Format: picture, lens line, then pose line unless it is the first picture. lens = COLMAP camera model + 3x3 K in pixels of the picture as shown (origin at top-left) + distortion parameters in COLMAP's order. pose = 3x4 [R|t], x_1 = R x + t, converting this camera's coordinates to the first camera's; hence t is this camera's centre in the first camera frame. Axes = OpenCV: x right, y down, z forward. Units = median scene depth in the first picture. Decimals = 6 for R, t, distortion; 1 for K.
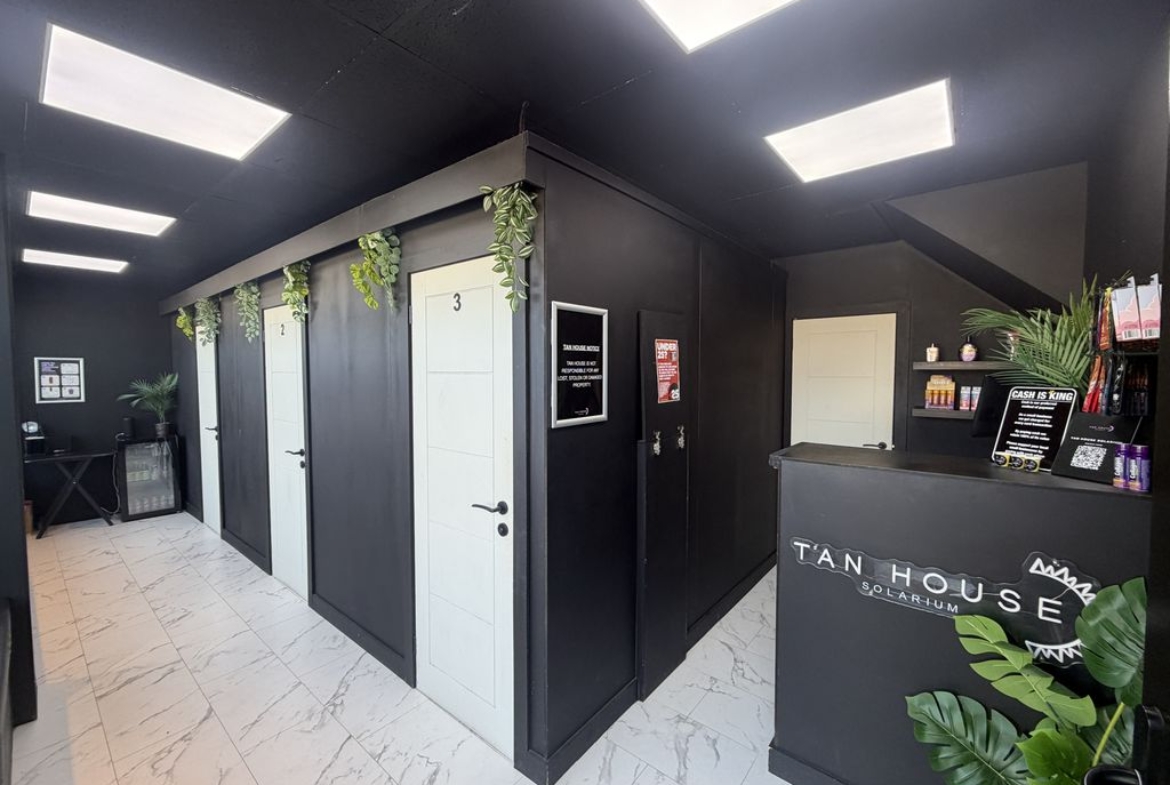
lens RADIAL K [[463.6, 0, 585.0], [0, 463.6, 392.5], [0, 0, 1]] dist [-0.003672, -0.000841]
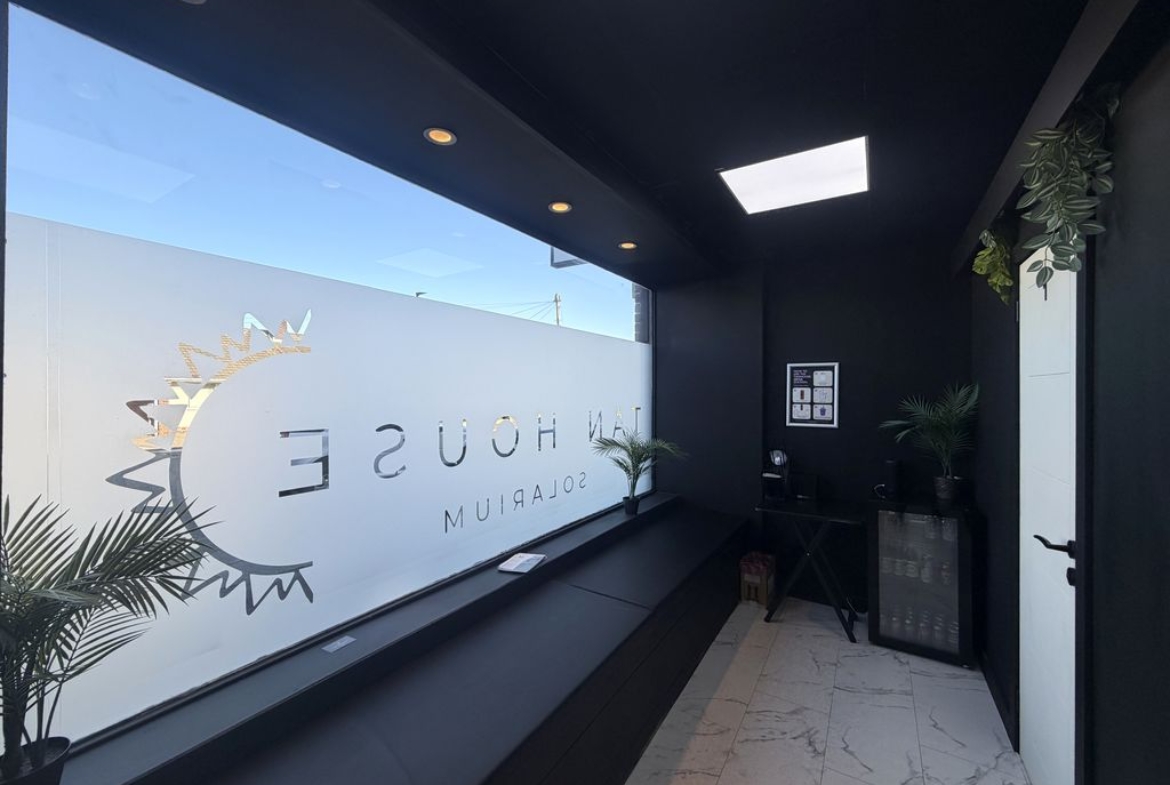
lens RADIAL K [[463.6, 0, 585.0], [0, 463.6, 392.5], [0, 0, 1]] dist [-0.003672, -0.000841]
pose [[0.116255, 0.002256, -0.993217, -0.328439], [-0.047002, 0.998890, -0.003233, -0.008078], [0.992107, 0.047059, 0.116232, 0.394093]]
